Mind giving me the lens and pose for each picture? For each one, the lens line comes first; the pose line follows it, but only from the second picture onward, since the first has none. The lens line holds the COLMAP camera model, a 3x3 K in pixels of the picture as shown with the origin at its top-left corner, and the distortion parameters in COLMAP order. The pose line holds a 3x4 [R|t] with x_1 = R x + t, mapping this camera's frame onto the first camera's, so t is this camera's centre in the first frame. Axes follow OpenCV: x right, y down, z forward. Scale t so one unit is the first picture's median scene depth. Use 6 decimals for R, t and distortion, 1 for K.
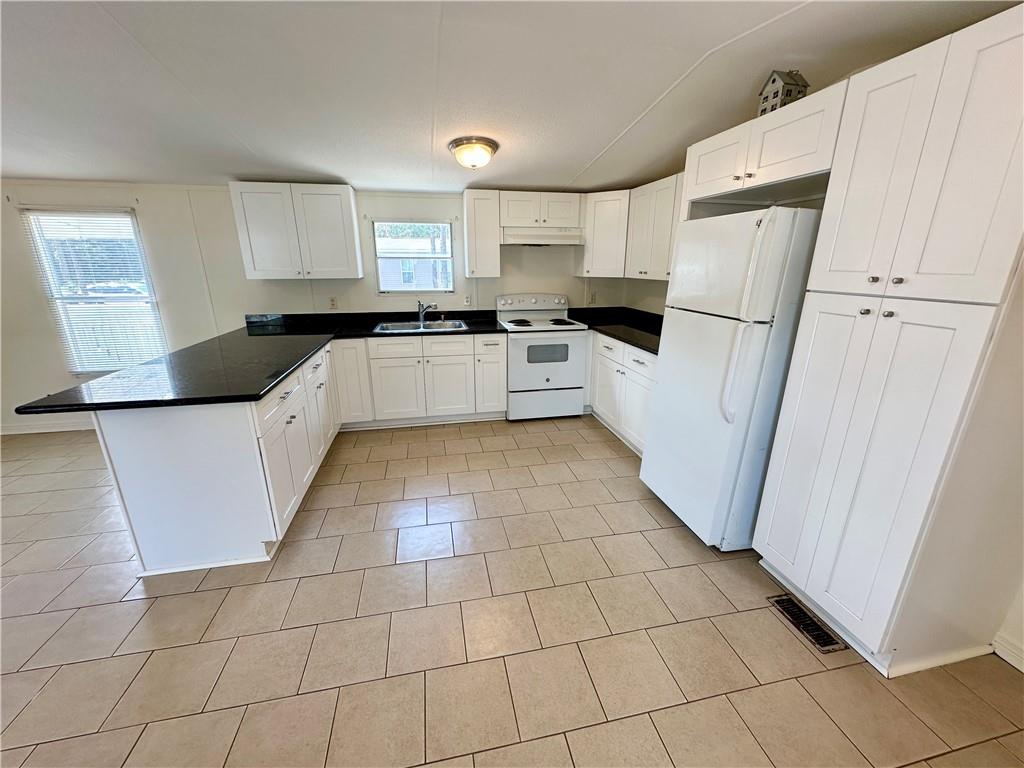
lens RADIAL K [[408.6, 0, 512.6], [0, 408.6, 381.3], [0, 0, 1]] dist [-0.001311, -0.000112]
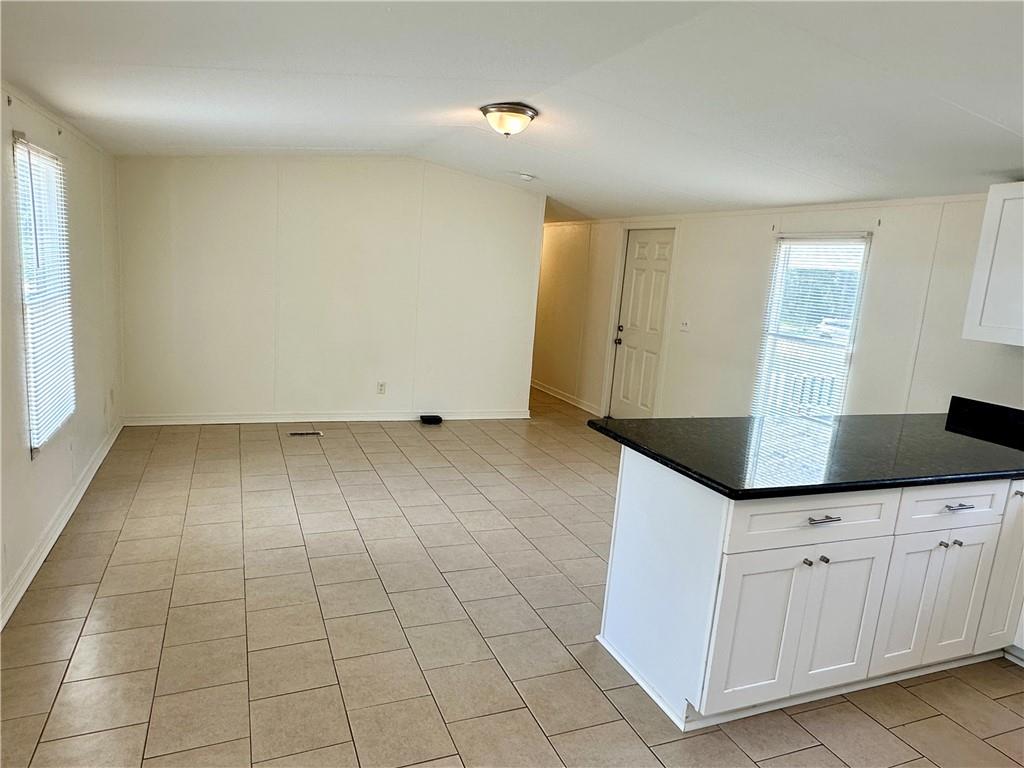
lens RADIAL K [[660.8, 0, 510.7], [0, 660.8, 379.8], [0, 0, 1]] dist [0.005057, 0.001707]
pose [[0.184074, 0.176890, -0.966864, 0.168640], [-0.344573, 0.932861, 0.105068, -0.064251], [0.920536, 0.313815, 0.232667, 0.175063]]
